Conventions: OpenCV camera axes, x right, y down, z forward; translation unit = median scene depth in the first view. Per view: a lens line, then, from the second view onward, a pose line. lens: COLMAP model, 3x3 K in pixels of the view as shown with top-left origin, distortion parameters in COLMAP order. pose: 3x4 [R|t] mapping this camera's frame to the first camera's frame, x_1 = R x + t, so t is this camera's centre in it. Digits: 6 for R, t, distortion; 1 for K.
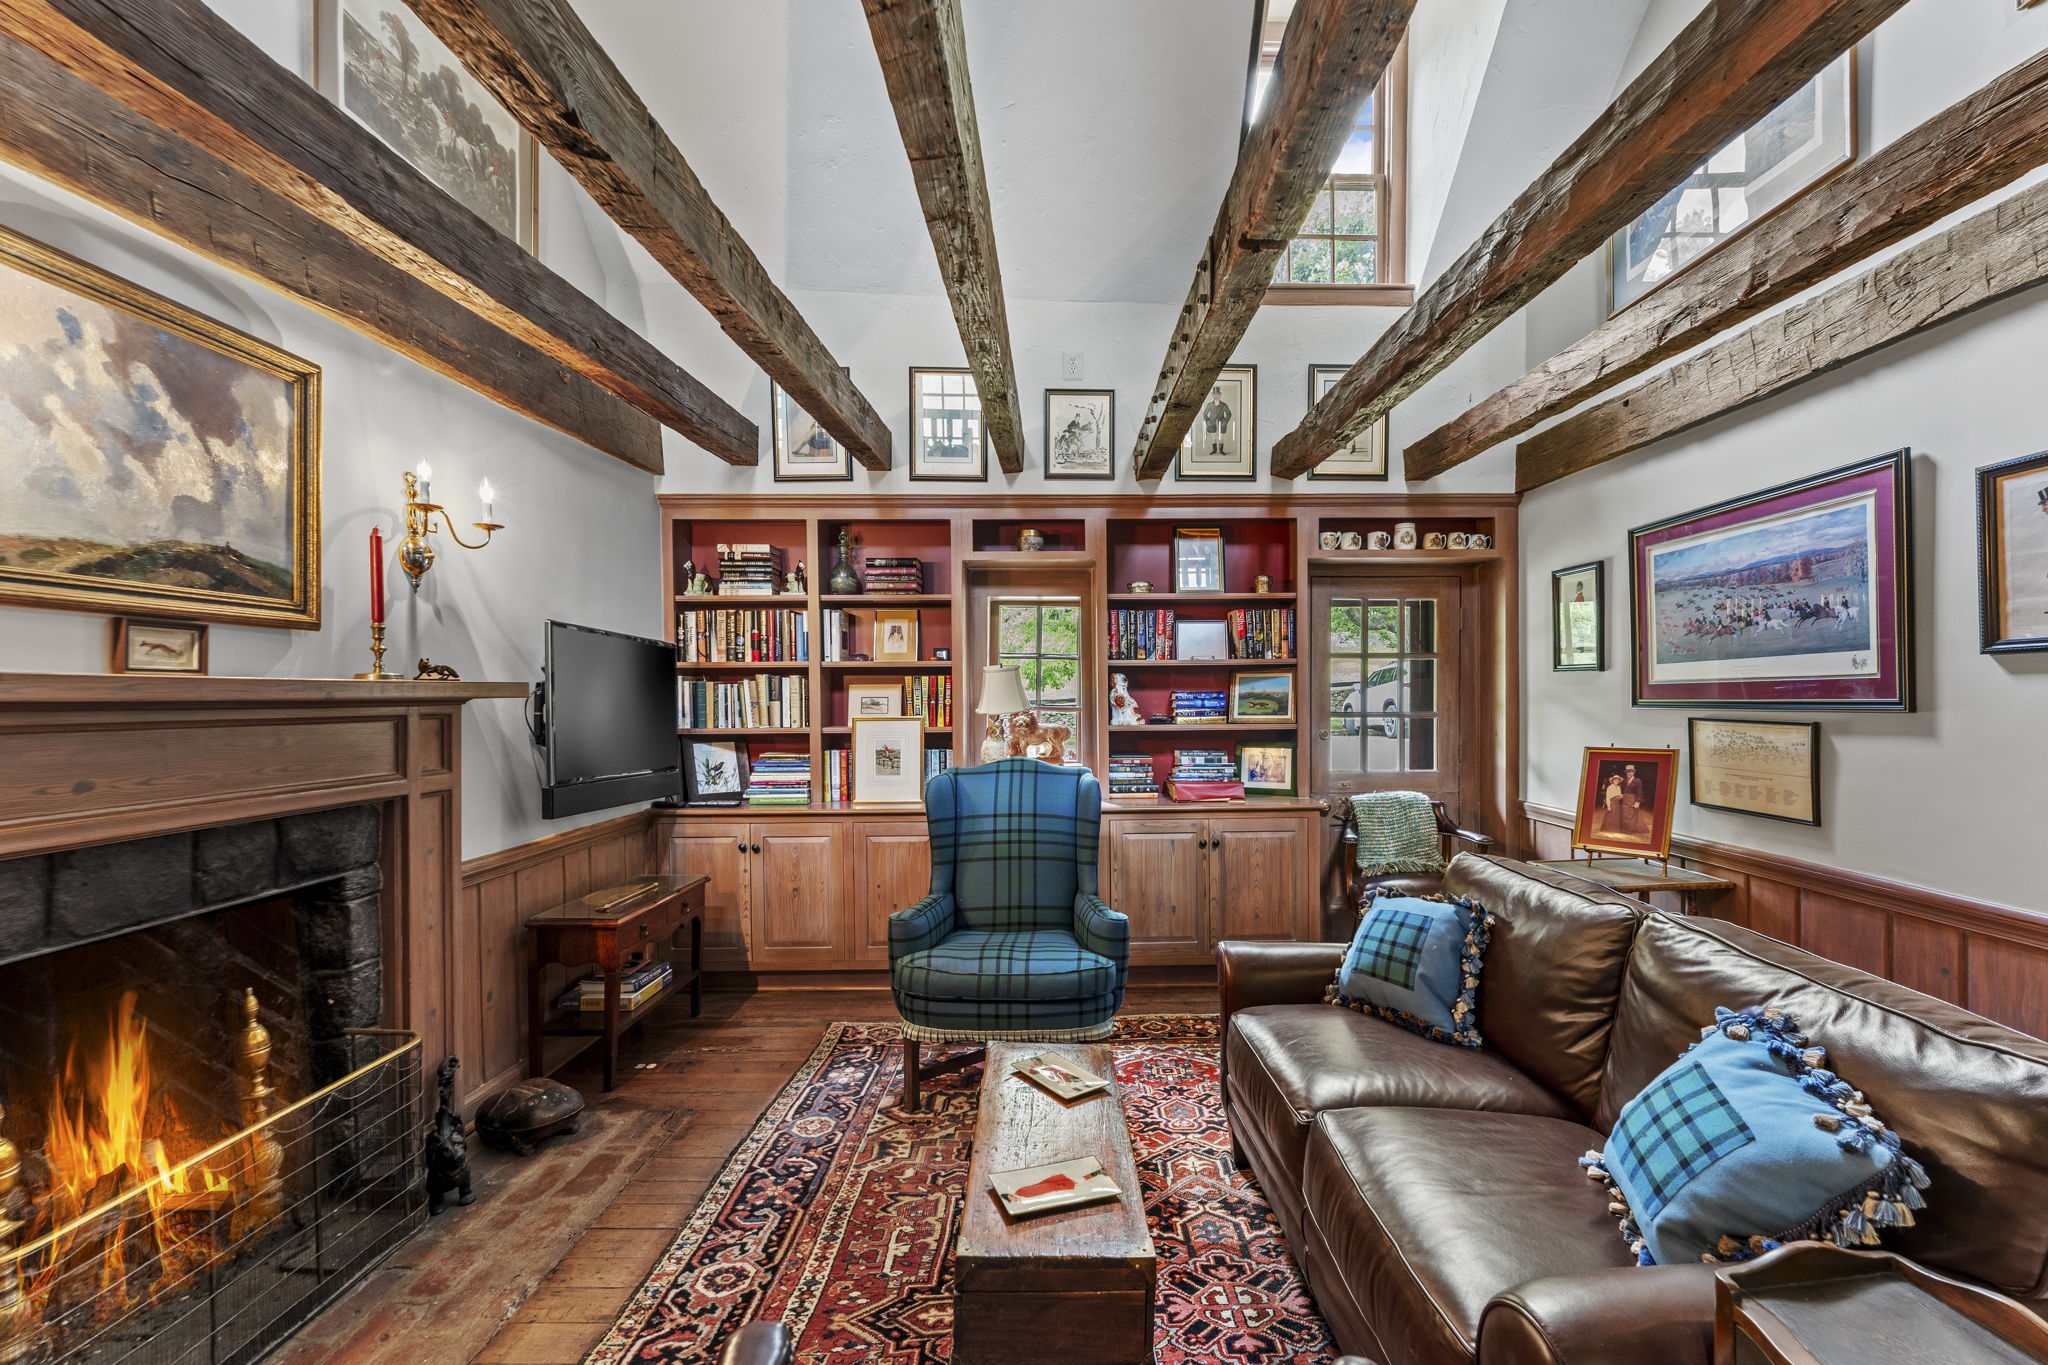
lens RADIAL K [[841.1, 0, 1036.1], [0, 841.1, 679.6], [0, 0, 1]] dist [-0.000331, -0.000308]
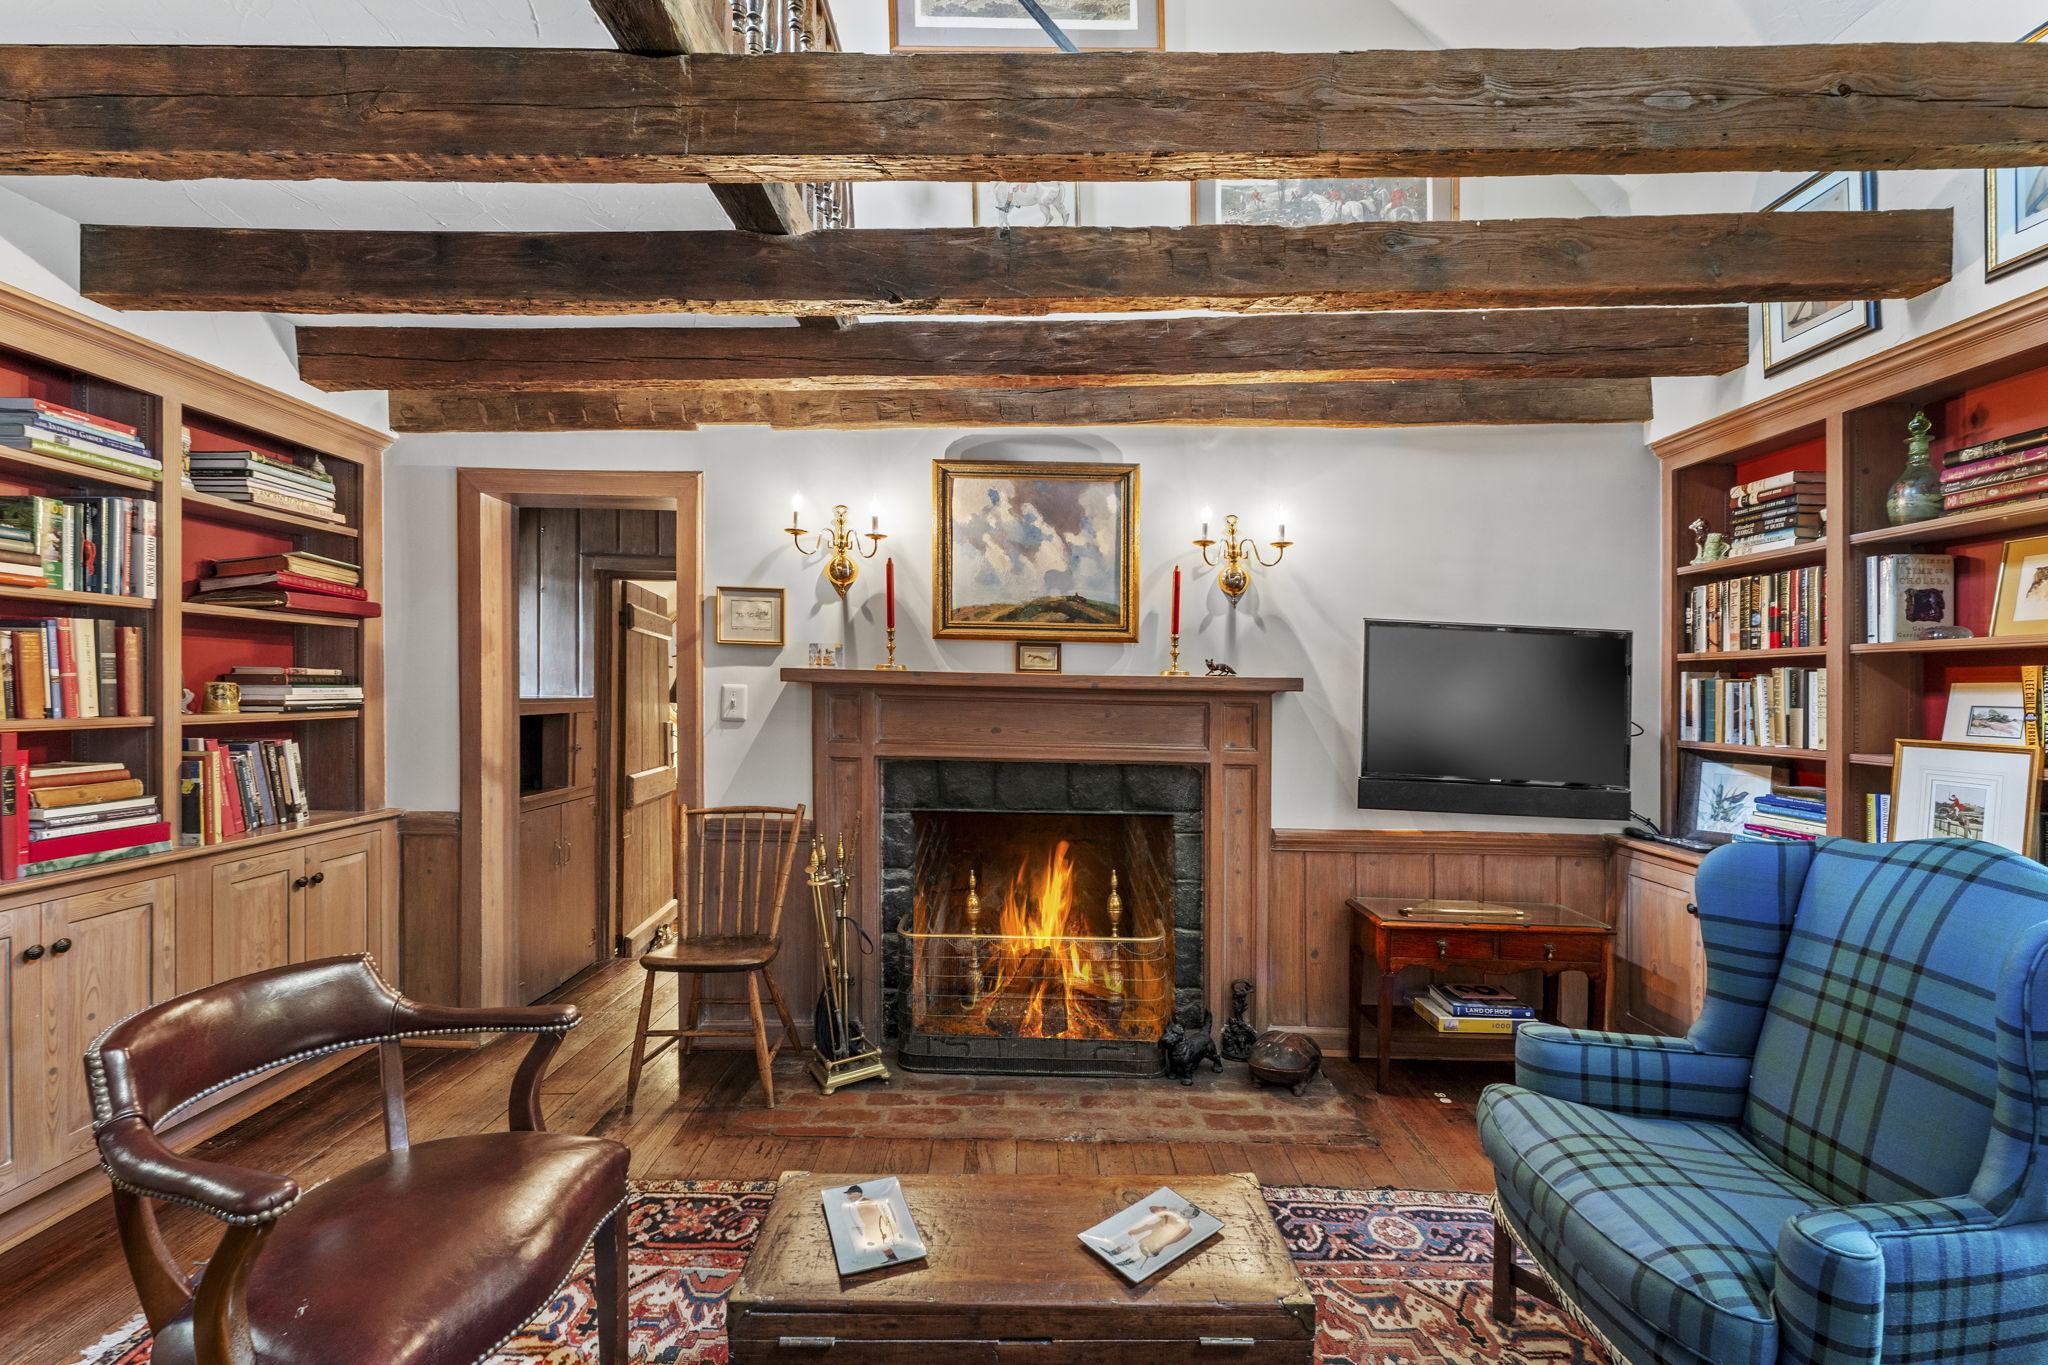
lens RADIAL K [[841.1, 0, 1036.1], [0, 841.1, 679.6], [0, 0, 1]] dist [-0.000331, -0.000308]
pose [[0.052718, -0.002993, -0.998605, 0.544416], [-0.001163, 0.999995, -0.003058, 0.010566], [0.998609, 0.001322, 0.052715, 0.651529]]
